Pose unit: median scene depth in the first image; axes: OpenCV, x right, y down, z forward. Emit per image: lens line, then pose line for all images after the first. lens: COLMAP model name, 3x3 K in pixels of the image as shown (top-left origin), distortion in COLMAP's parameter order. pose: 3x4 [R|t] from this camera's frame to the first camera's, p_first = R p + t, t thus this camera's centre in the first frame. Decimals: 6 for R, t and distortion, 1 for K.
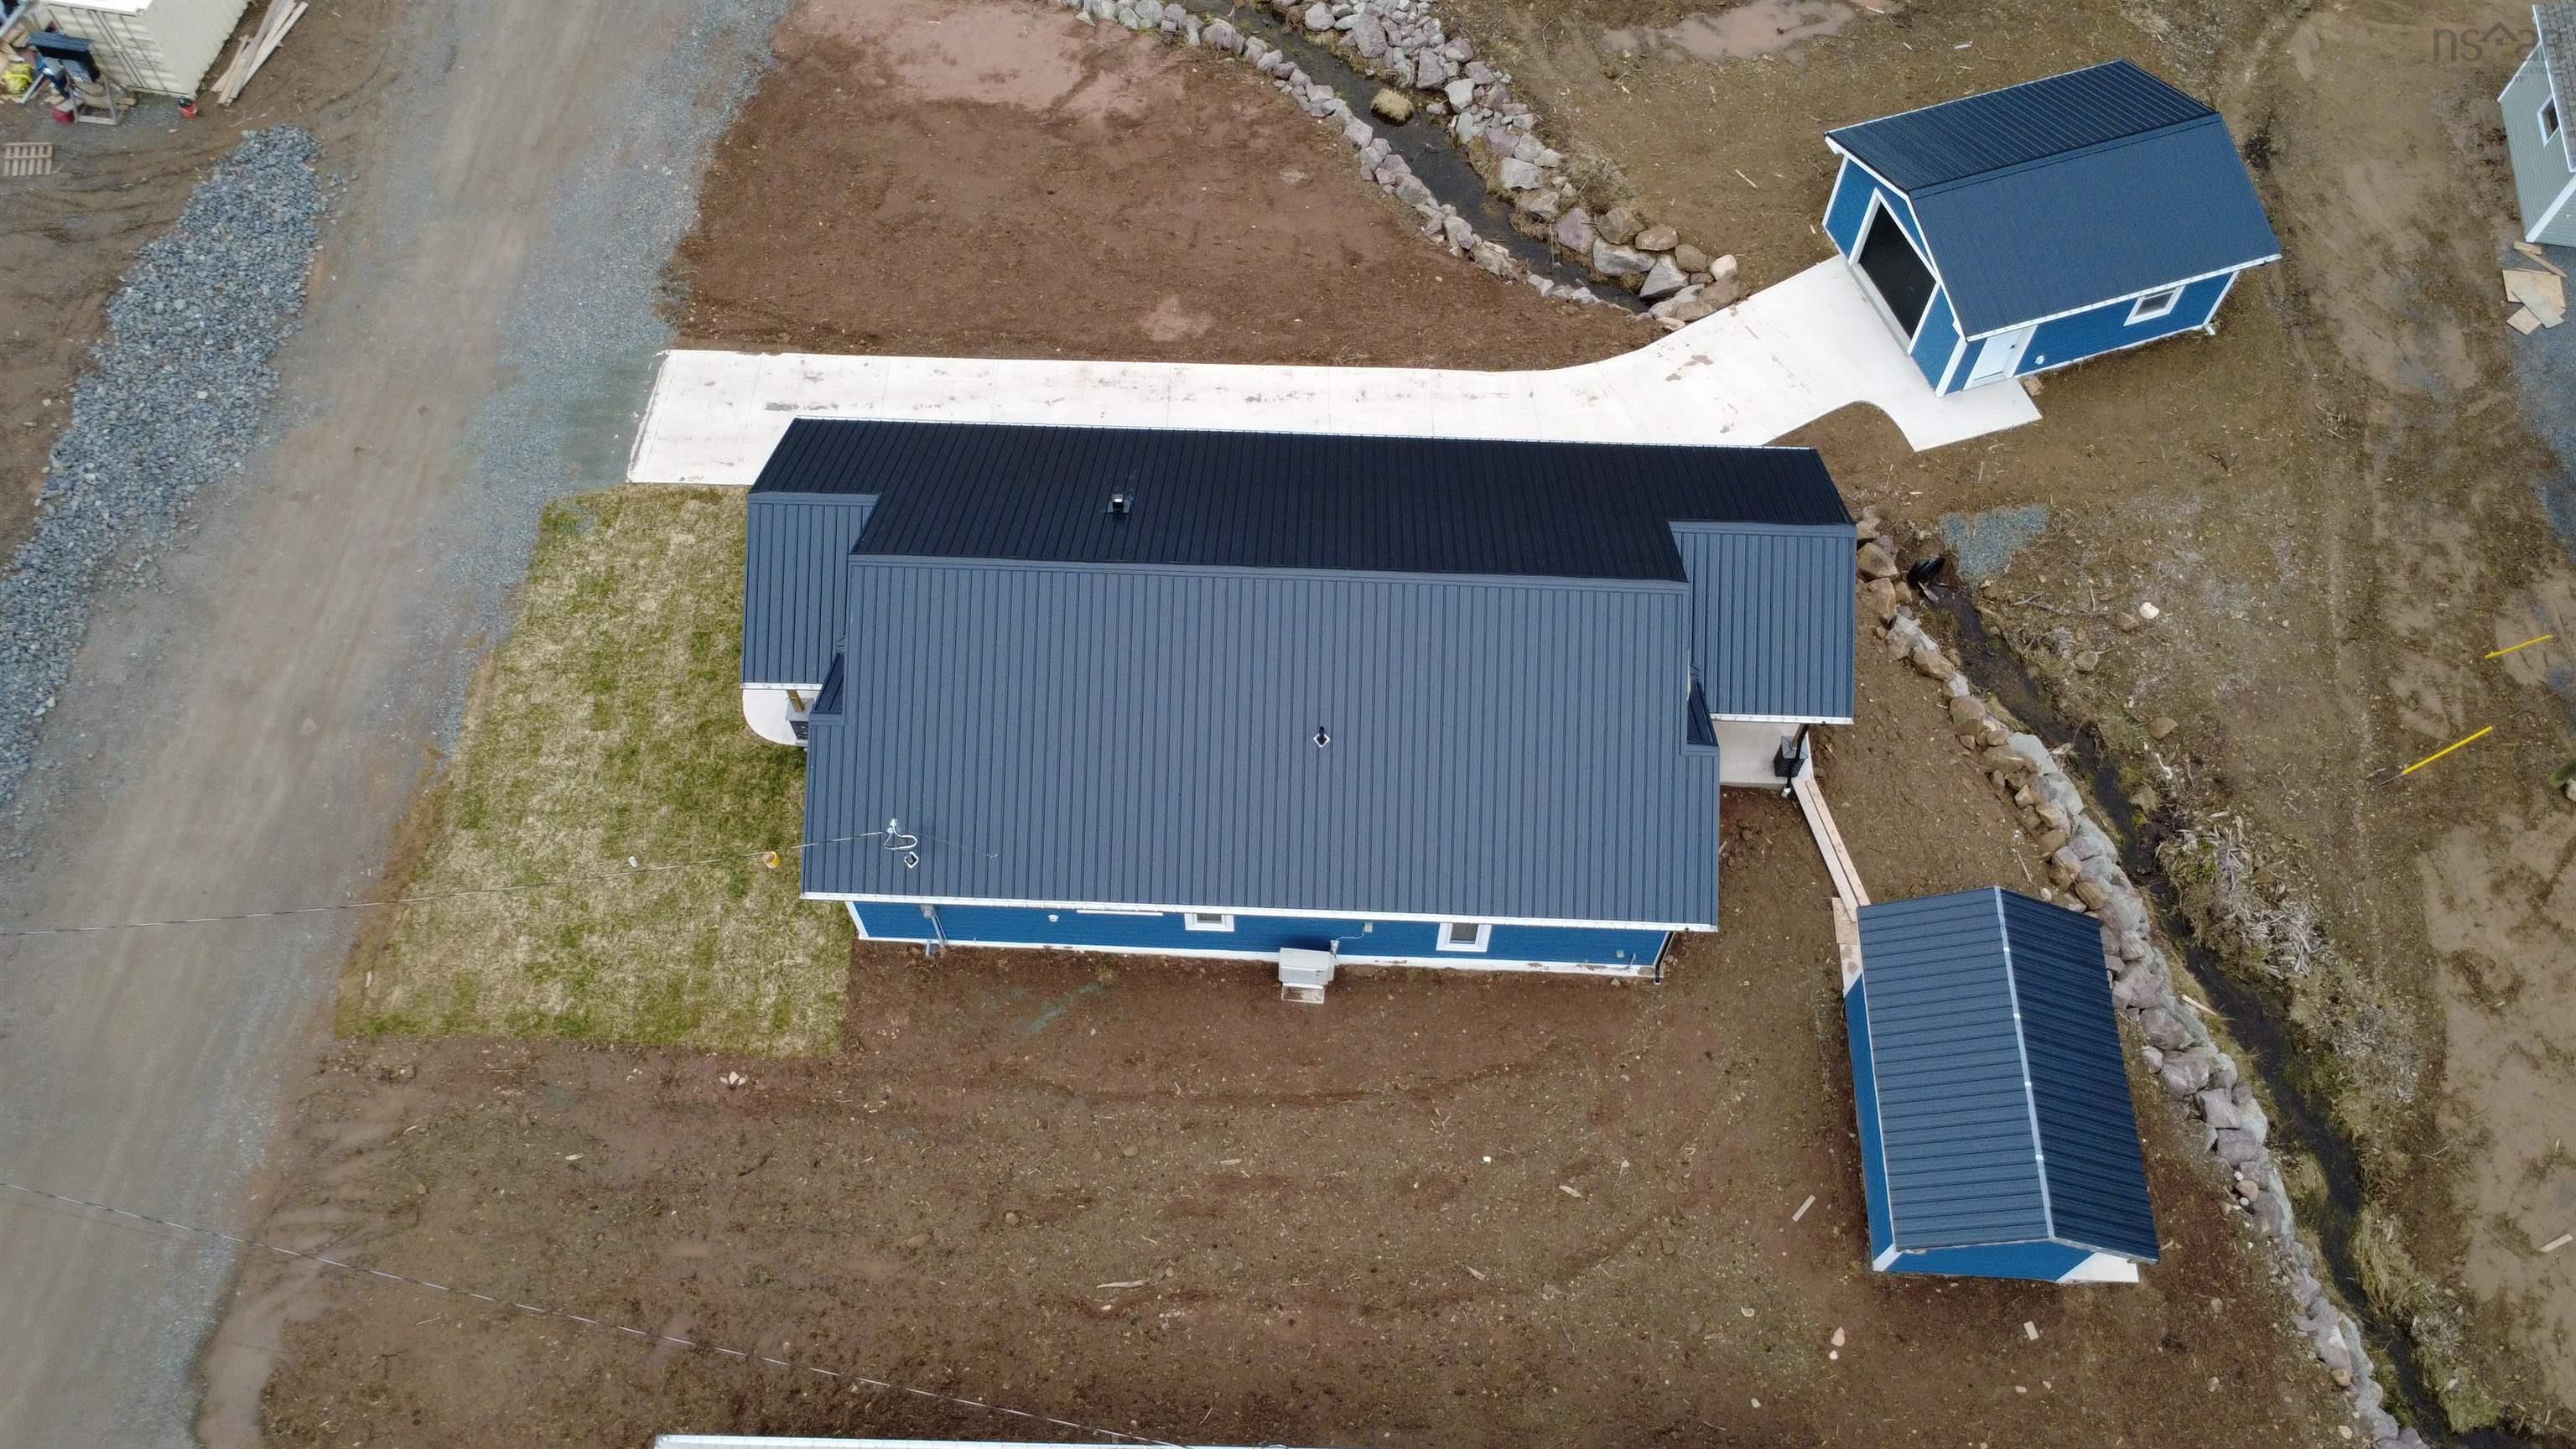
lens RADIAL K [[1870.0, 0, 1288.5], [0, 1870.0, 730.9], [0, 0, 1]] dist [0.003497, -0.003132]
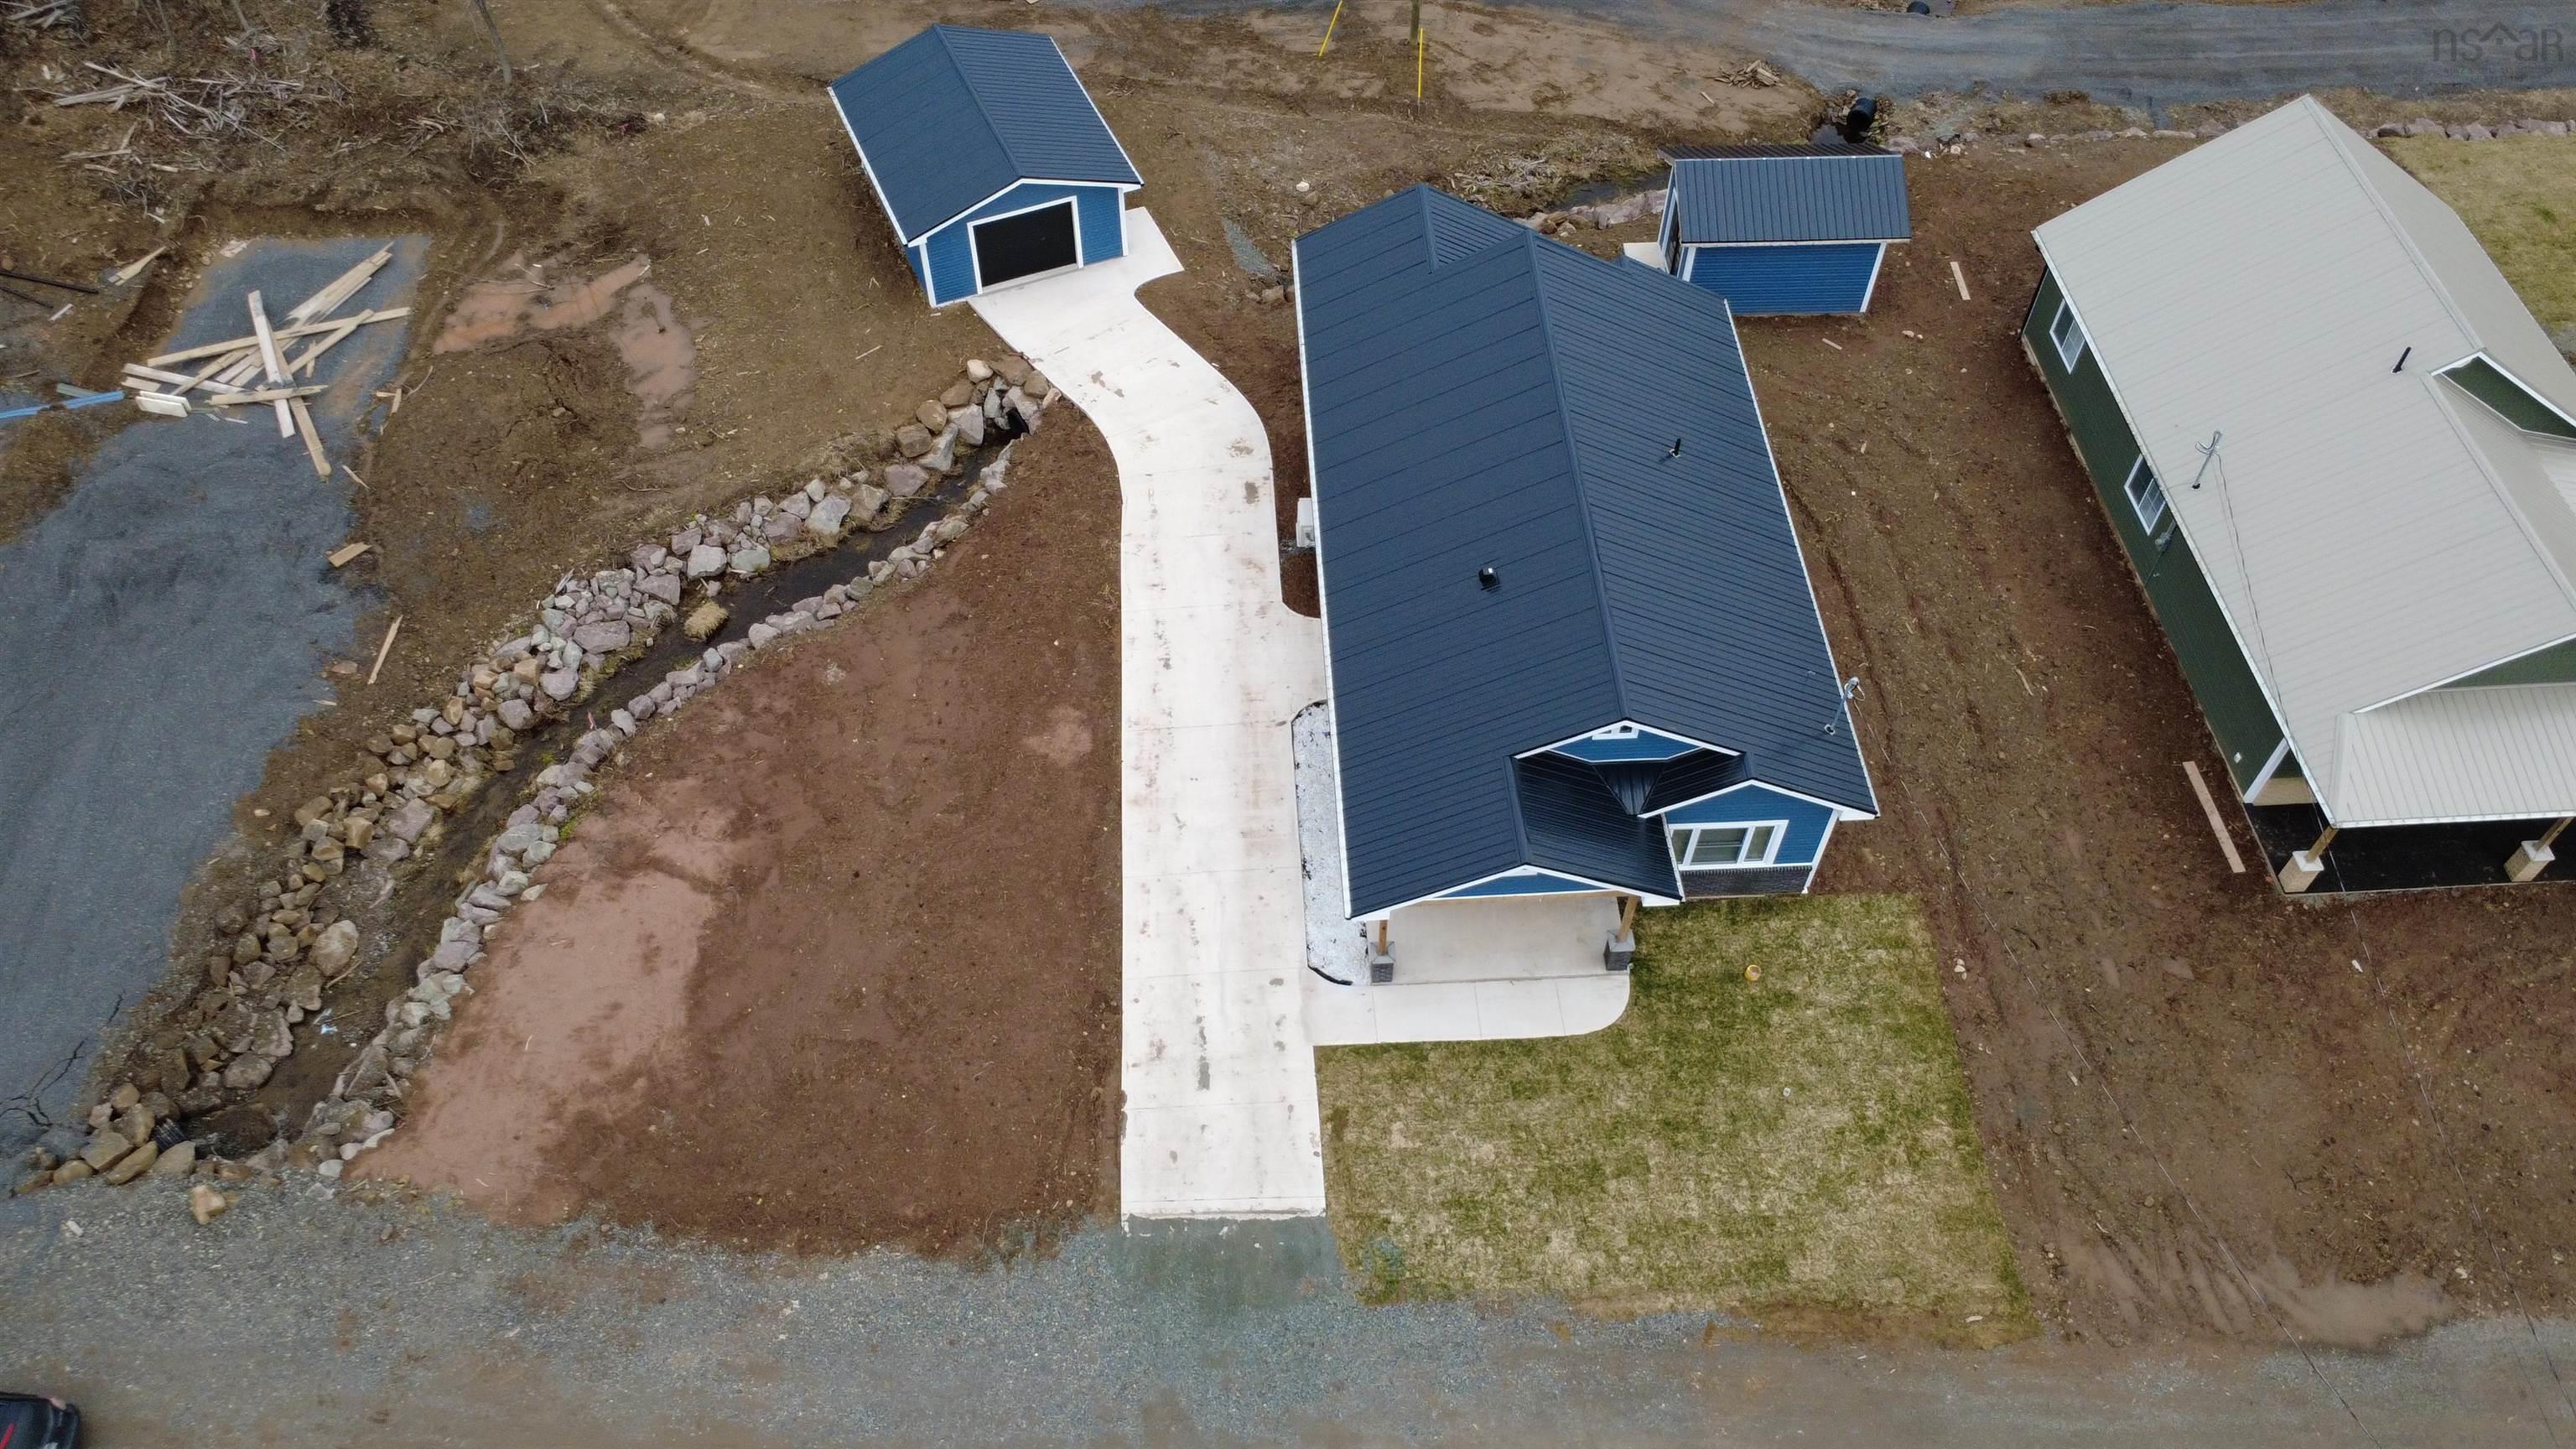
lens RADIAL K [[1870.0, 0, 1288.5], [0, 1870.0, 730.9], [0, 0, 1]] dist [0.003497, -0.003132]
pose [[-0.085217, -0.785000, 0.613607, -0.685657], [0.856589, 0.256836, 0.447538, -0.572000], [-0.508913, 0.563747, 0.650536, 0.320044]]
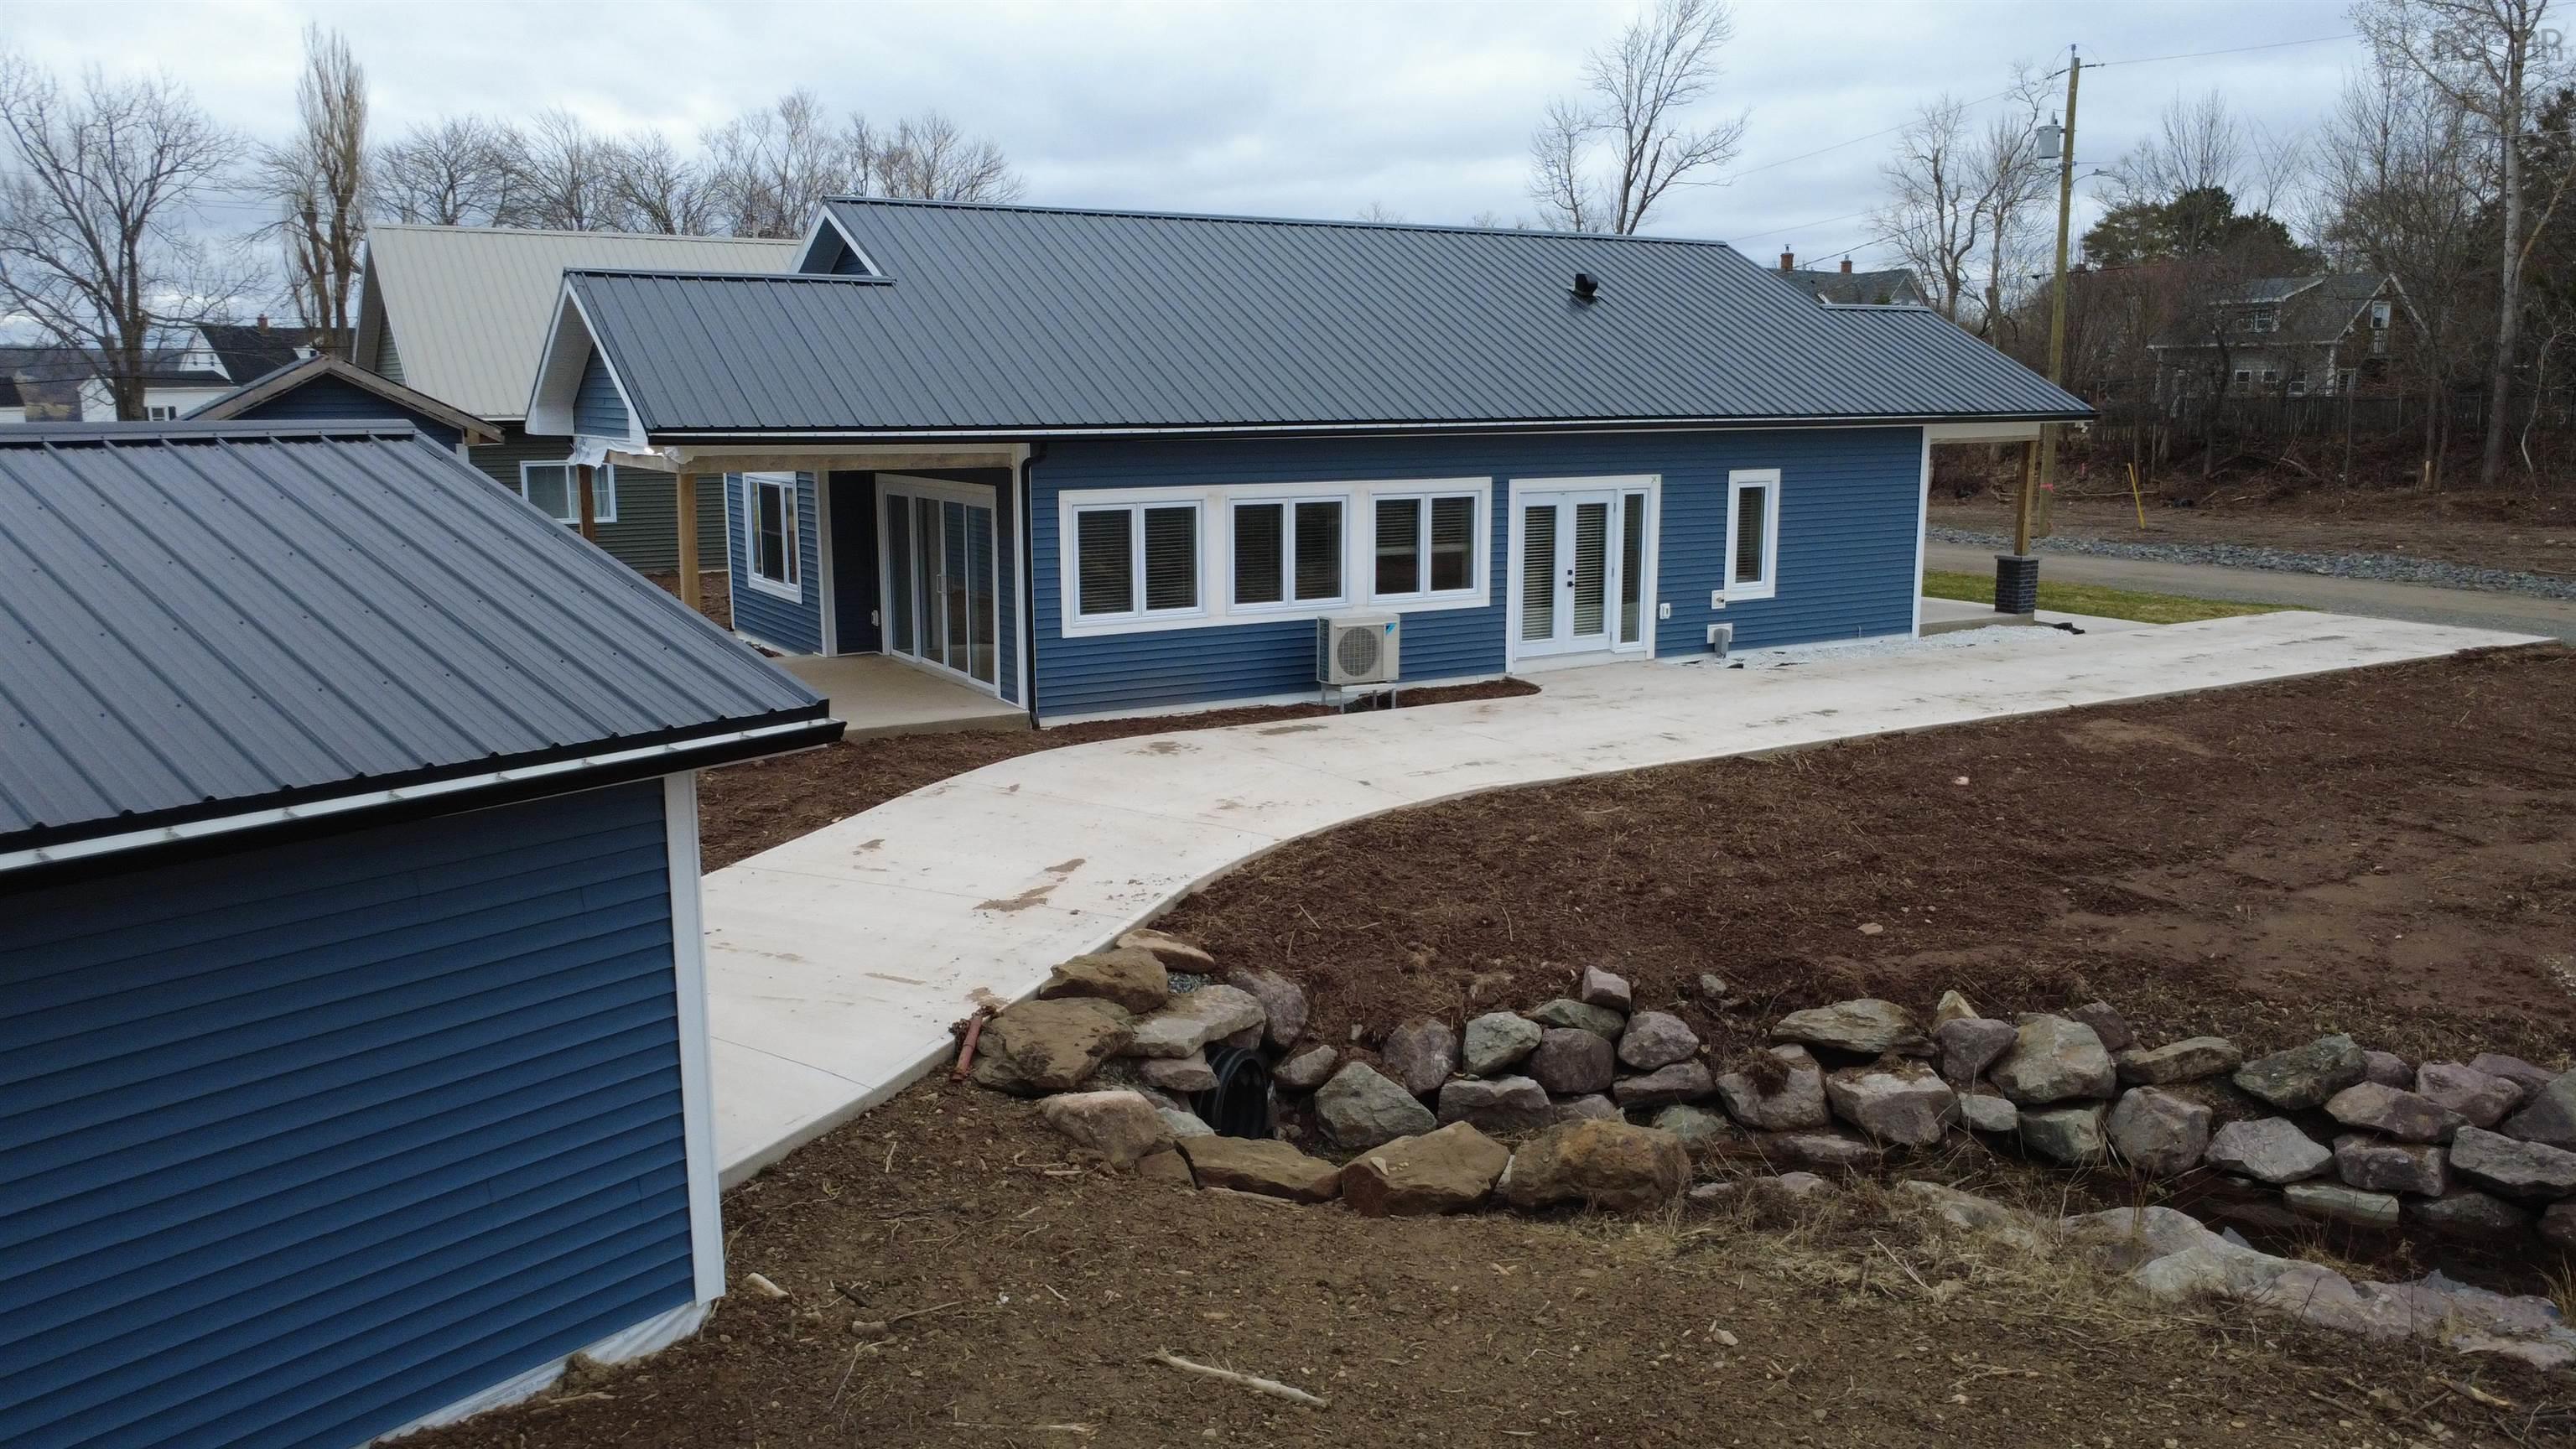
lens RADIAL K [[1870.0, 0, 1288.5], [0, 1870.0, 730.9], [0, 0, 1]] dist [0.003497, -0.003132]
pose [[-0.839706, 0.096350, -0.534425, 0.359274], [-0.469891, 0.364390, 0.804004, -0.502066], [0.272205, 0.926249, -0.260706, 1.096861]]
